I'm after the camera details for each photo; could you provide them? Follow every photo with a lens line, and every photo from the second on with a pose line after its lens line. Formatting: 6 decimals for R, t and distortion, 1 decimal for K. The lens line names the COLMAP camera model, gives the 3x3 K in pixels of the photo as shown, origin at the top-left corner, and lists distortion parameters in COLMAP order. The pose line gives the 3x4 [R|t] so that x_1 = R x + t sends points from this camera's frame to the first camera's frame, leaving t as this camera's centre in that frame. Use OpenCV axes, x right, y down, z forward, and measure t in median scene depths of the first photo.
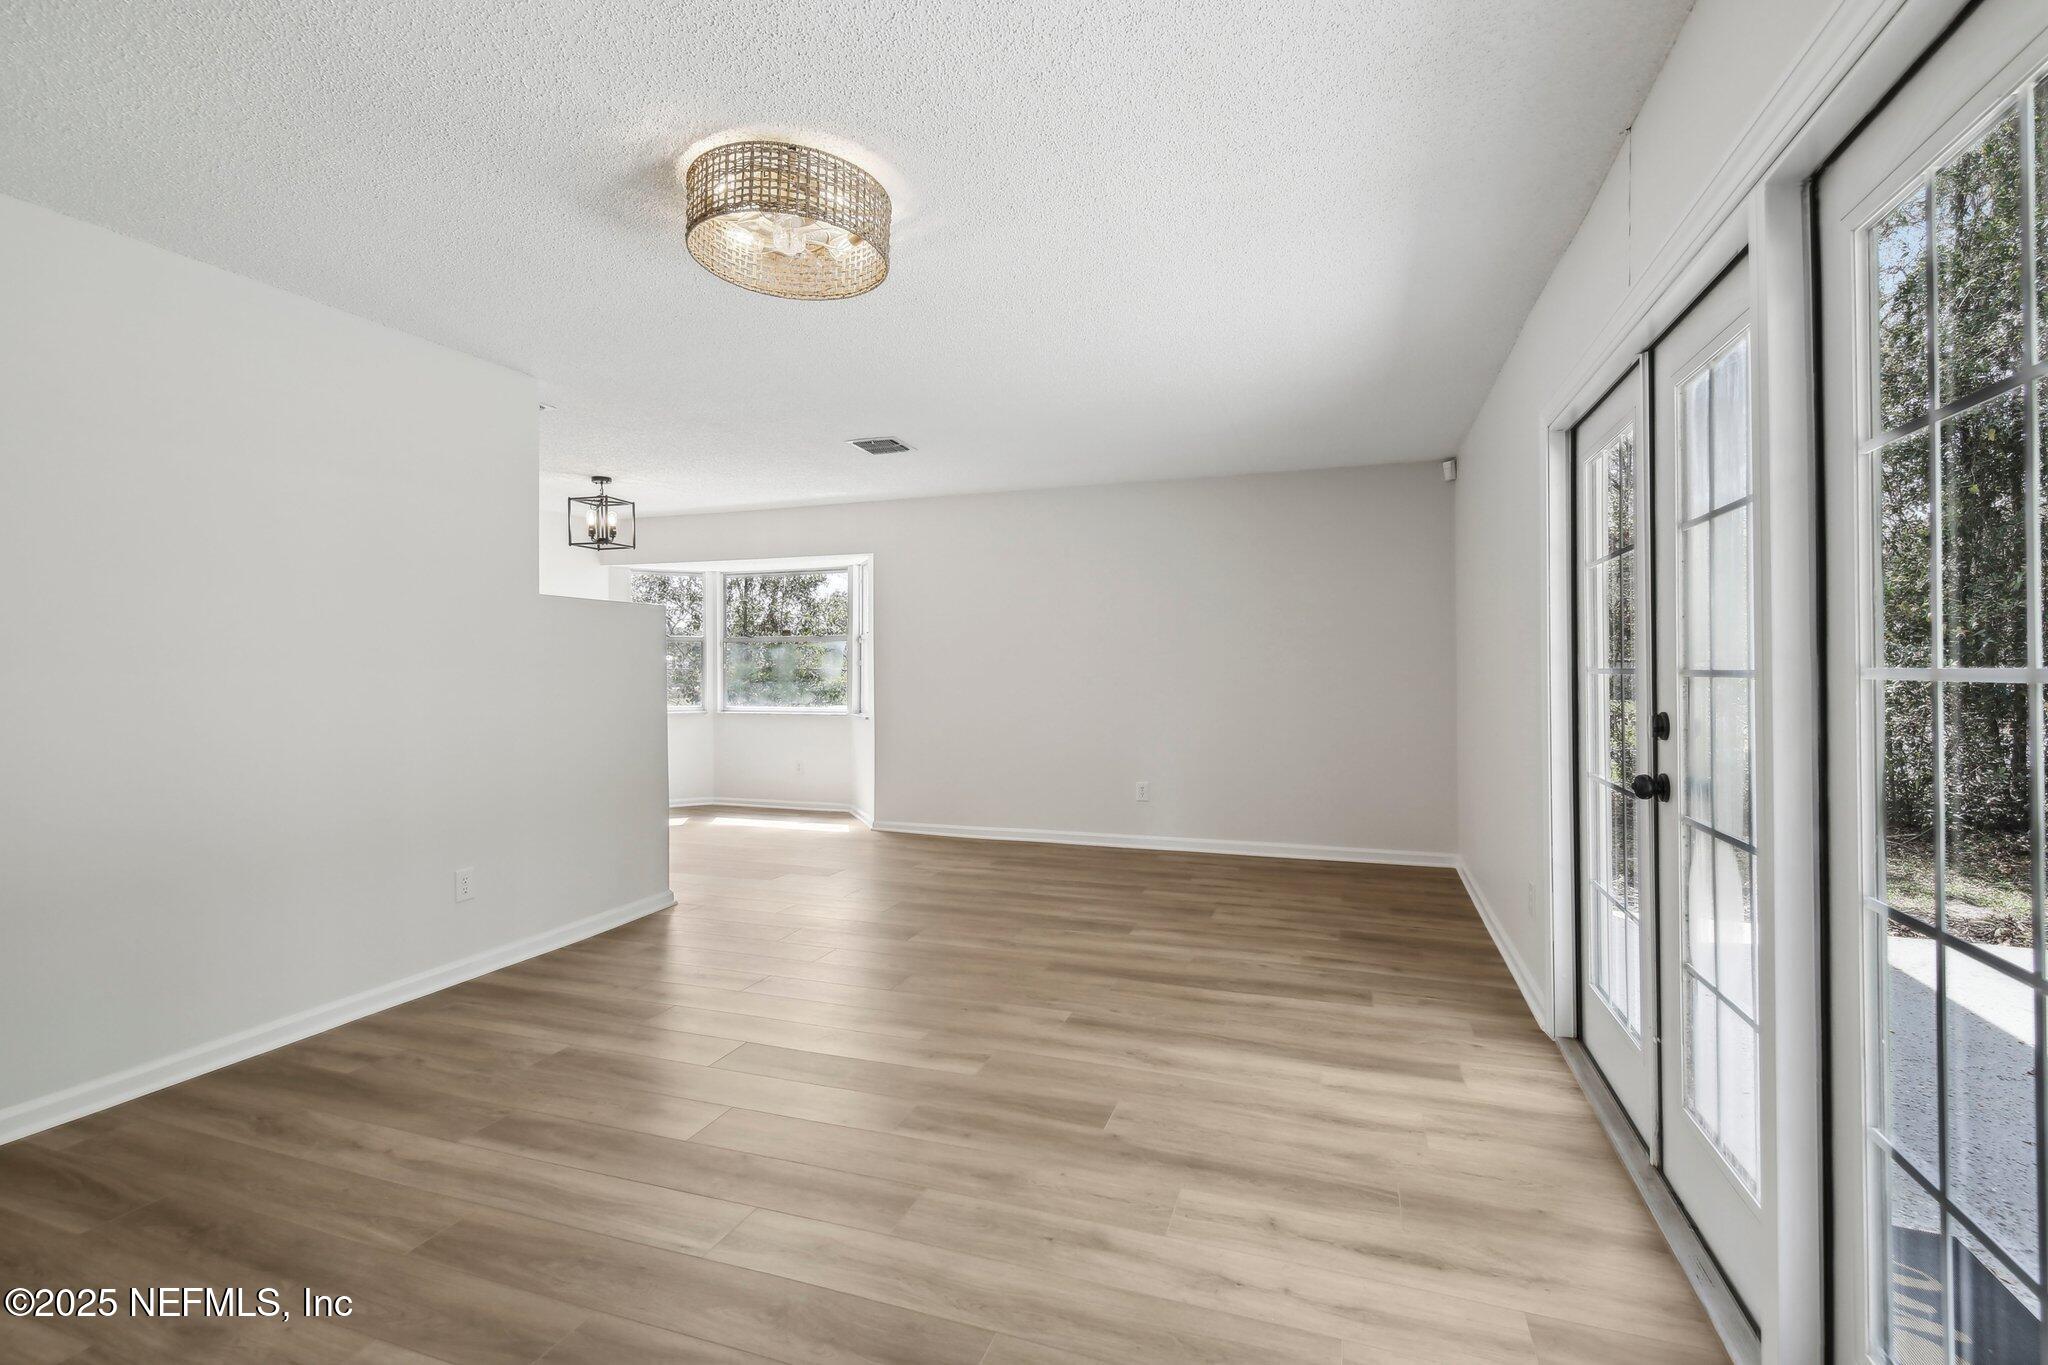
lens RADIAL K [[930.8, 0, 1025.0], [0, 930.8, 659.6], [0, 0, 1]] dist [0.014234, -0.013950]
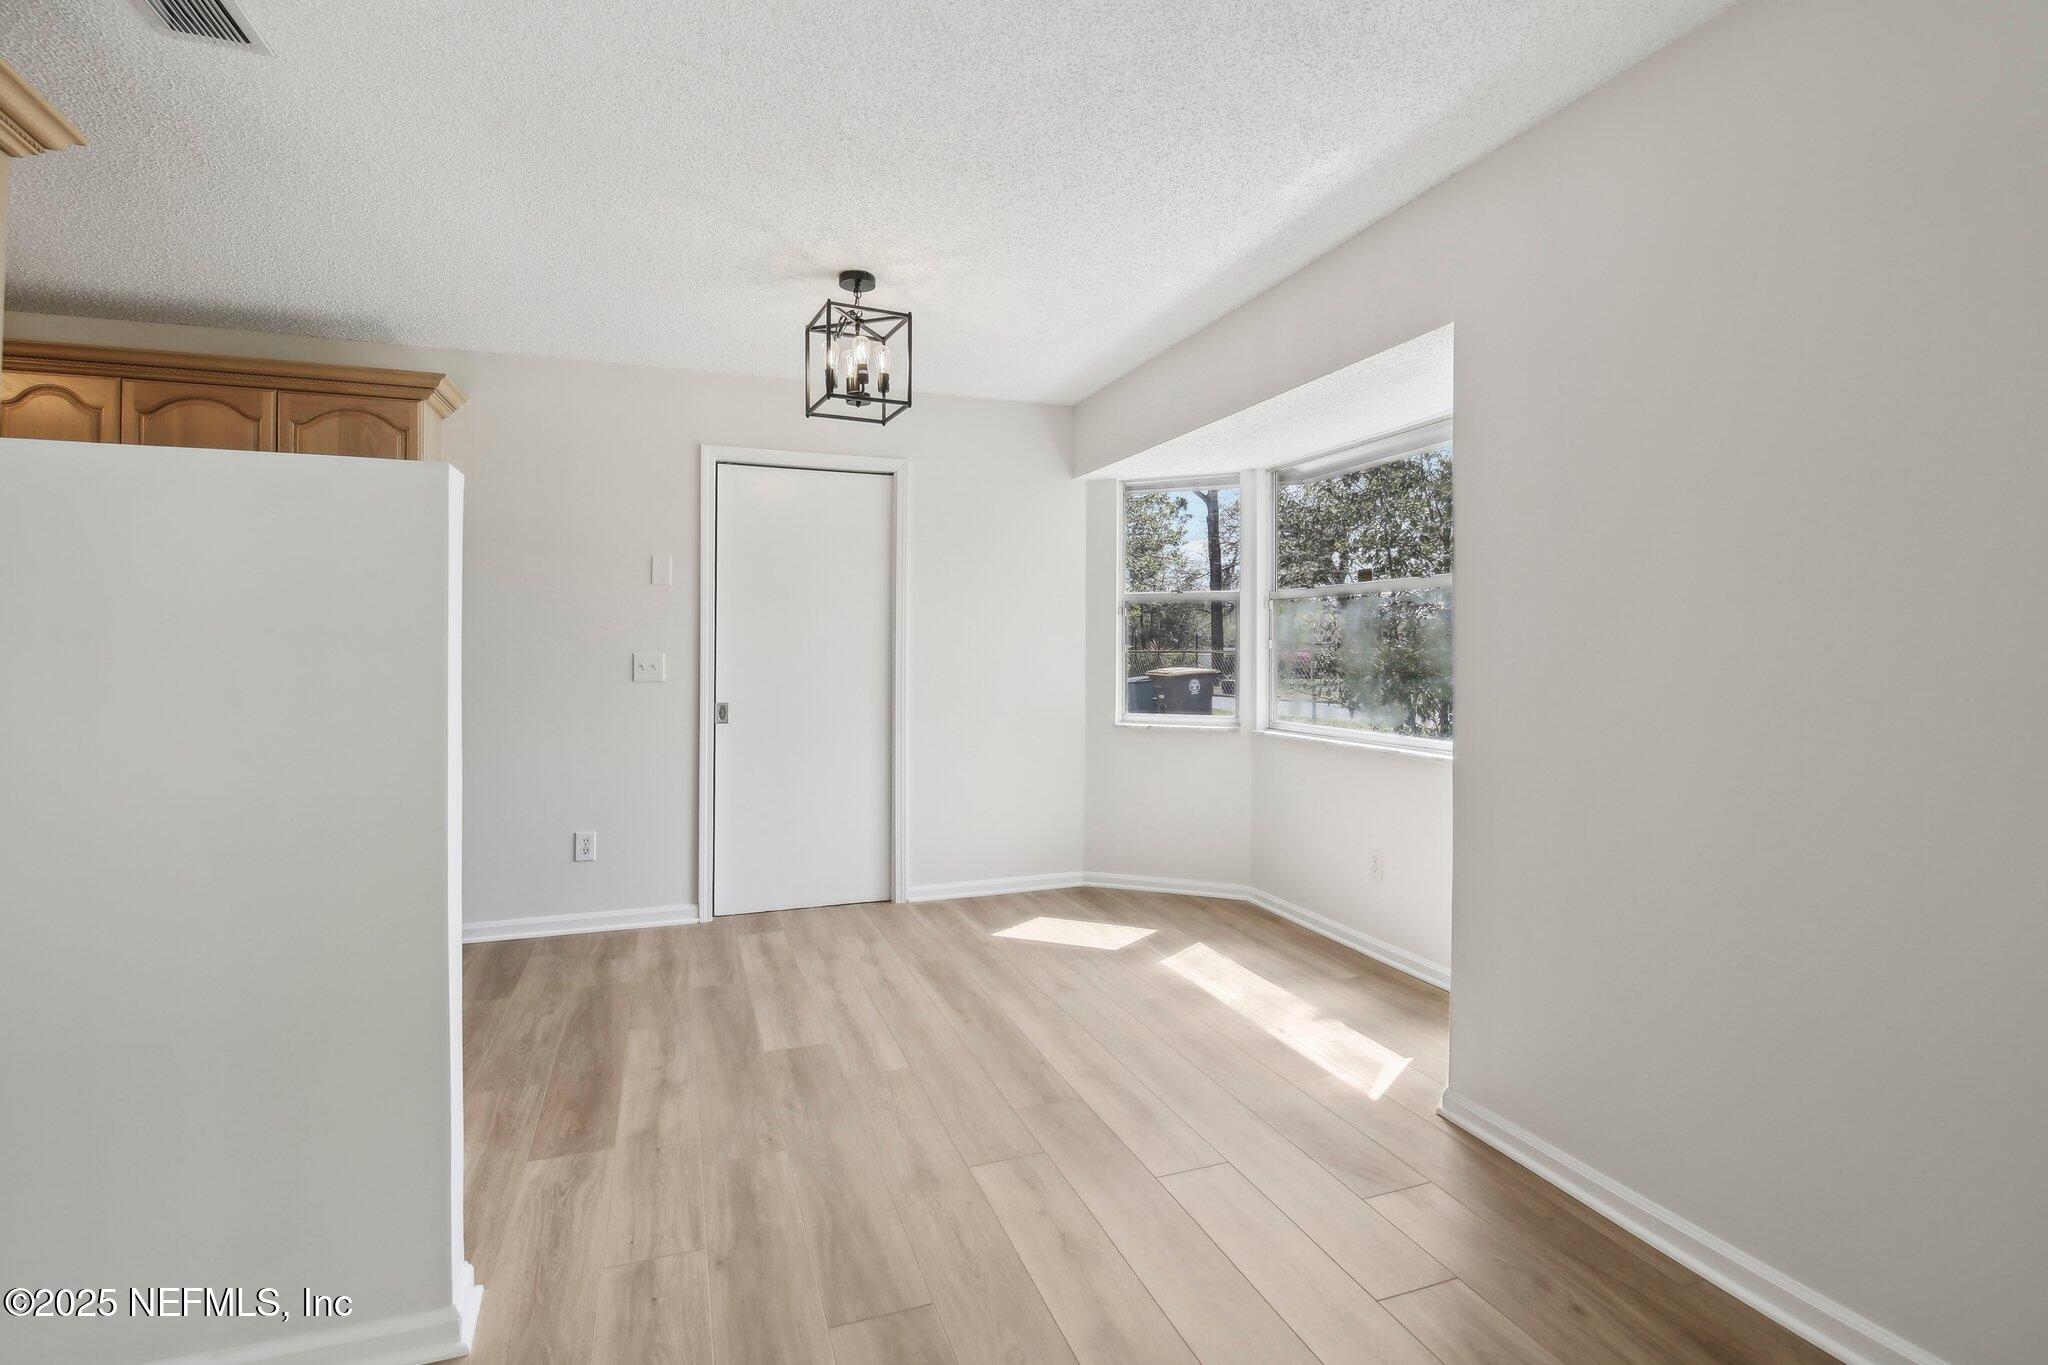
lens RADIAL K [[976.3, 0, 1025.4], [0, 976.3, 635.0], [0, 0, 1]] dist [-0.000803, -0.000779]
pose [[0.629473, -0.005960, -0.776999, 0.040178], [0.006931, 0.999974, -0.002056, 0.010183], [0.776991, -0.004091, 0.629498, 1.509874]]
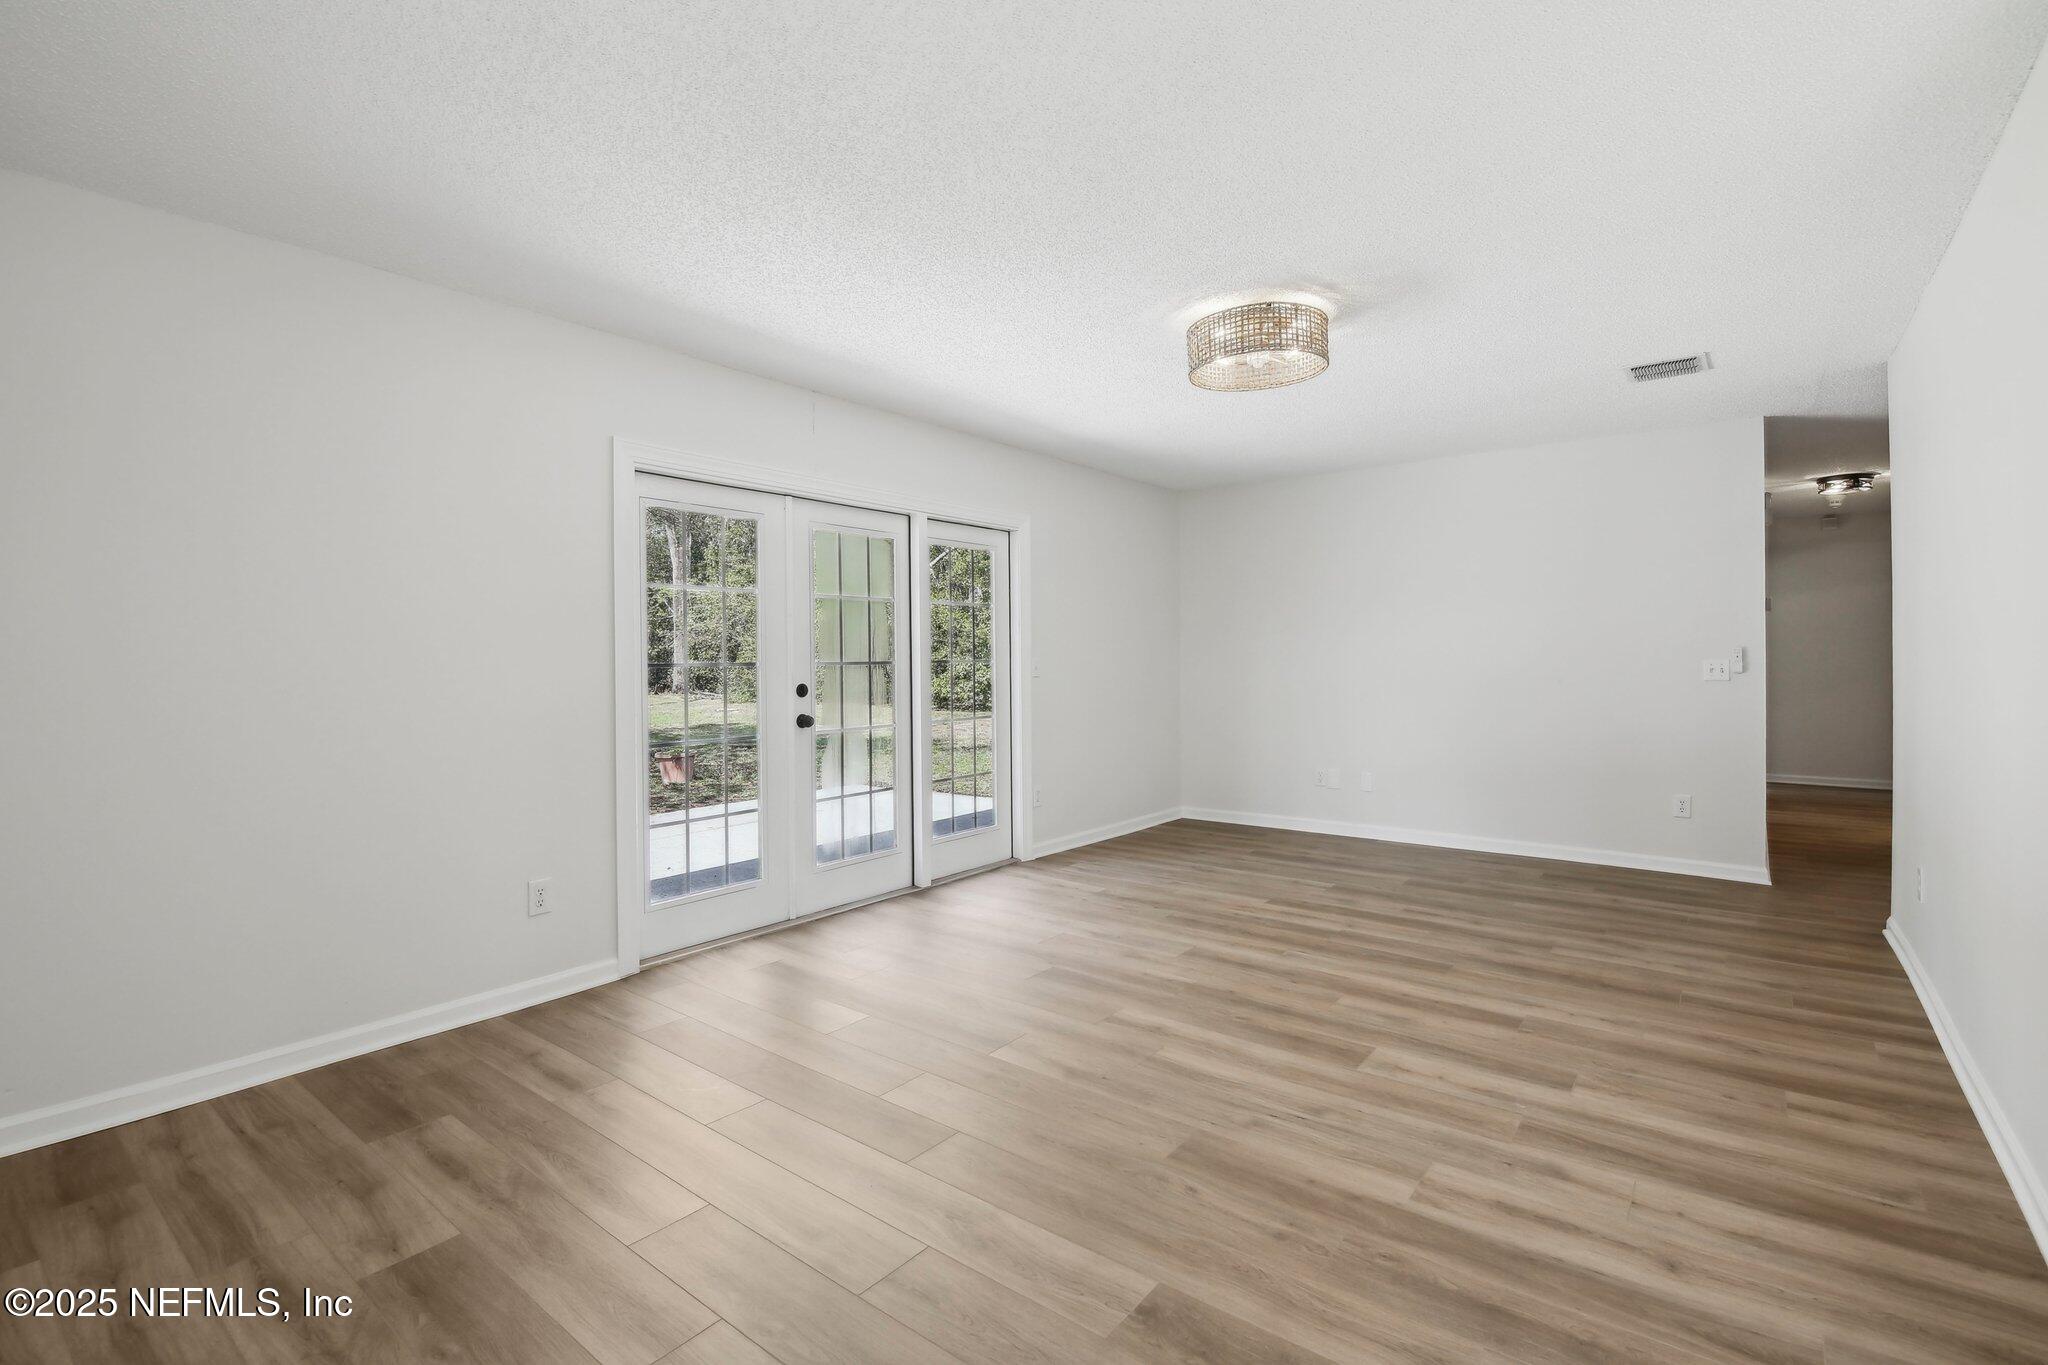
lens RADIAL K [[914.6, 0, 1039.1], [0, 914.6, 665.0], [0, 0, 1]] dist [0.000051, -0.009620]
pose [[-0.949752, 0.004910, 0.312965, -0.293747], [0.004519, 0.999988, -0.001975, 0.018446], [-0.312971, -0.000461, -0.949763, 1.993830]]
